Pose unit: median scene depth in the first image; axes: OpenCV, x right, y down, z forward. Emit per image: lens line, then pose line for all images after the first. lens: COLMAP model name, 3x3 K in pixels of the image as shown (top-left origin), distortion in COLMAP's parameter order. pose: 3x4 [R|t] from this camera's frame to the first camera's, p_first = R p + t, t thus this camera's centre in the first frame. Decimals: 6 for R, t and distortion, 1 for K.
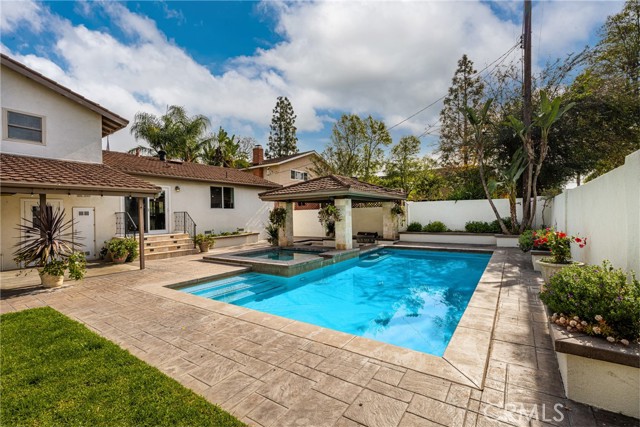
lens RADIAL K [[281.2, 0, 322.0], [0, 281.2, 219.6], [0, 0, 1]] dist [-0.000384, -0.000707]
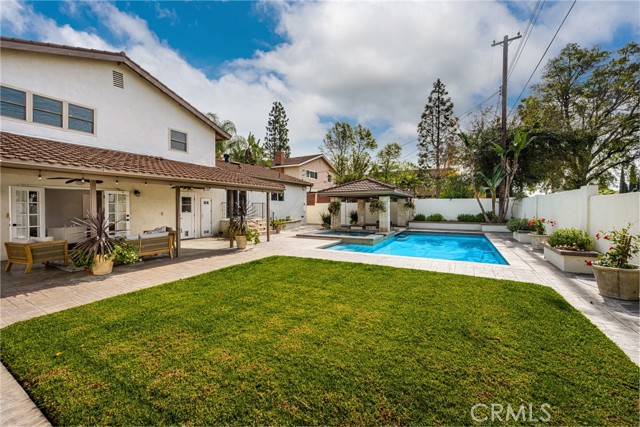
lens RADIAL K [[254.8, 0, 319.2], [0, 254.8, 213.9], [0, 0, 1]] dist [-0.008145, 0.000656]
pose [[0.996760, 0.017414, 0.078528, -0.120365], [-0.018047, 0.999810, 0.007358, 0.004430], [-0.078385, -0.008752, 0.996885, -0.090742]]
